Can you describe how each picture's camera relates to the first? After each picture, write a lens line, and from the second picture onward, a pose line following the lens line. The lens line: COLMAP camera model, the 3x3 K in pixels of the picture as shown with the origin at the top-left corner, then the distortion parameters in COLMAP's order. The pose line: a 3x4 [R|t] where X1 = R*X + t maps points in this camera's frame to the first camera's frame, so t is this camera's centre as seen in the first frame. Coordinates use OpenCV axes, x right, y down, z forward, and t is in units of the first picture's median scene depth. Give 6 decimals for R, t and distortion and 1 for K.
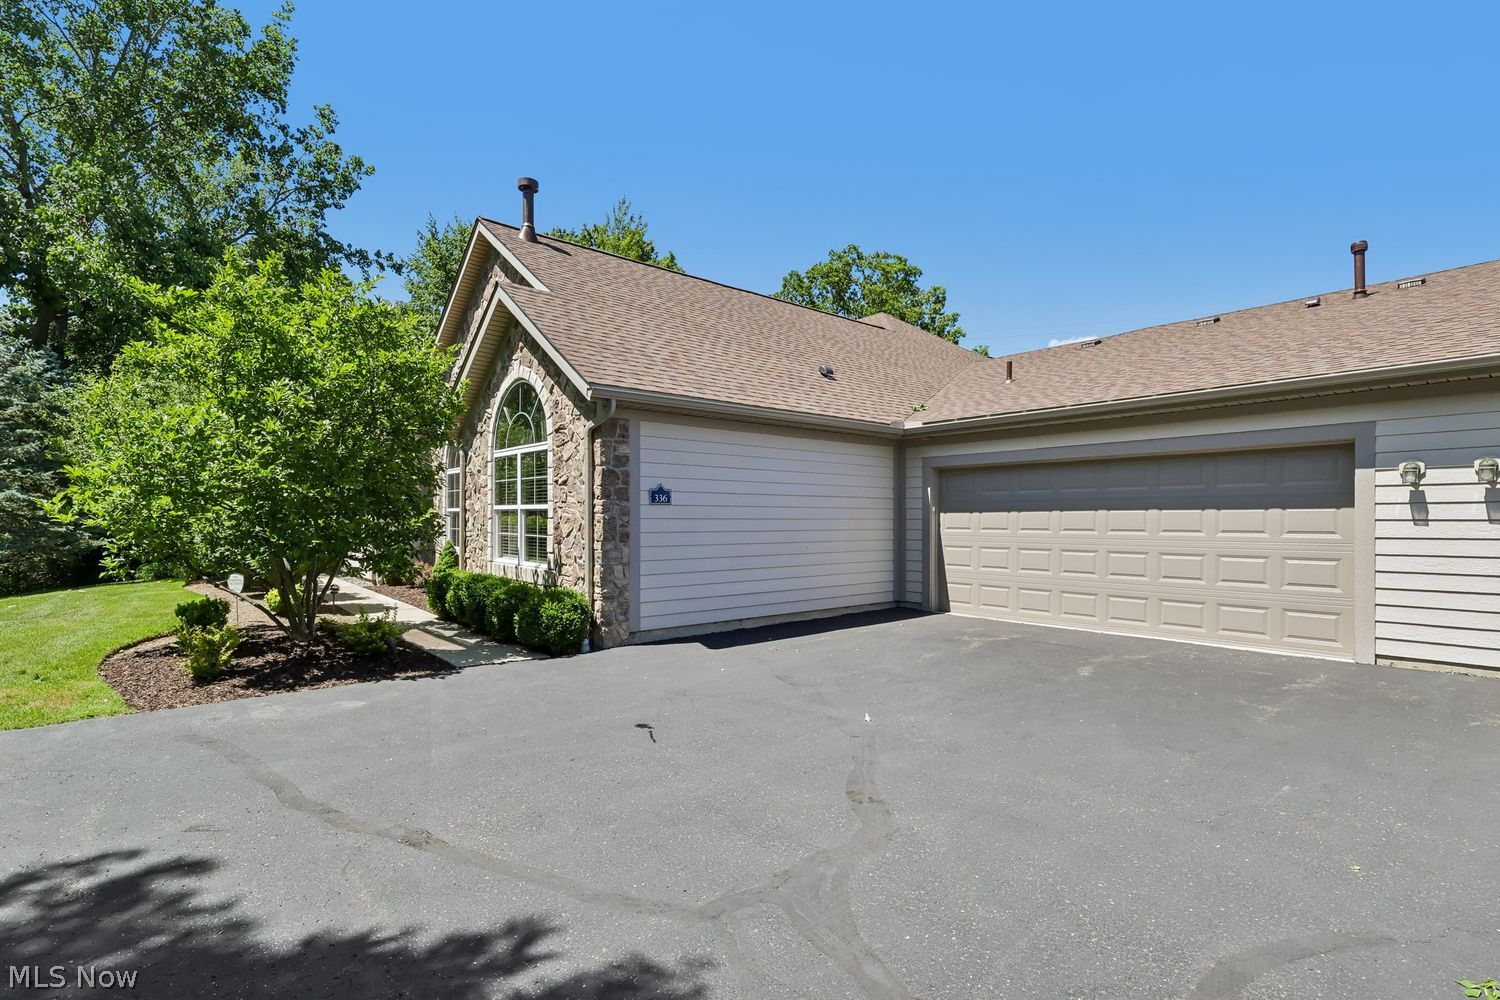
lens RADIAL K [[710.3, 0, 747.0], [0, 710.3, 507.9], [0, 0, 1]] dist [0.000757, -0.000339]
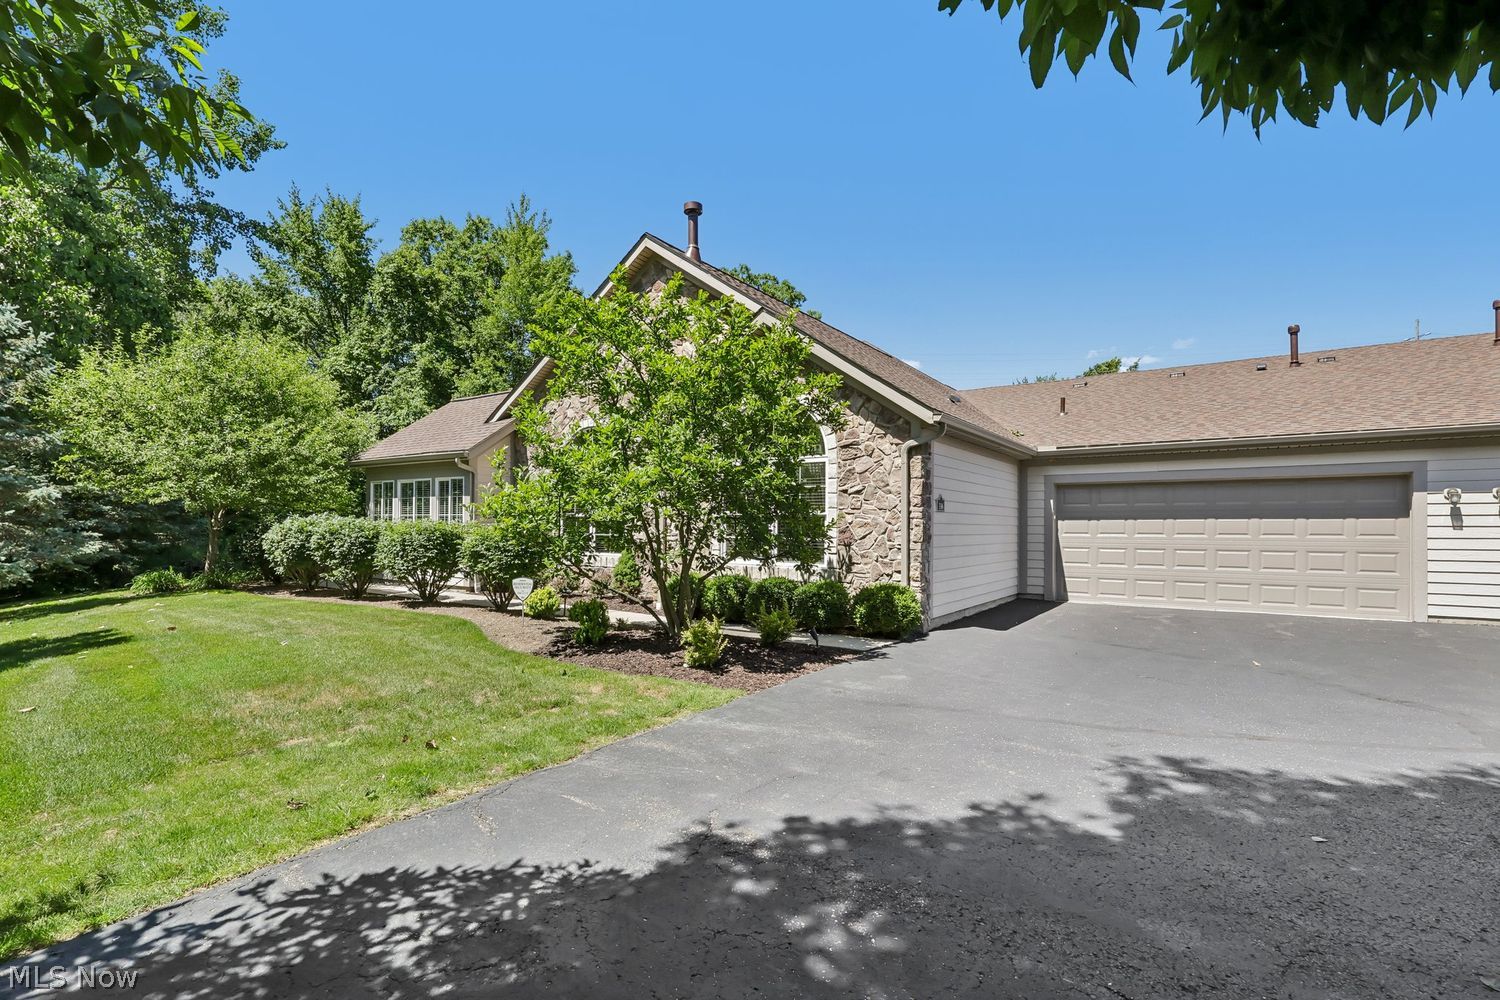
lens RADIAL K [[710.3, 0, 764.0], [0, 710.3, 503.1], [0, 0, 1]] dist [0.000757, -0.000339]
pose [[0.962705, 0.012193, 0.270280, -0.773390], [-0.007125, 0.999780, -0.019727, 0.006801], [-0.270461, 0.017066, 0.962580, -0.065915]]
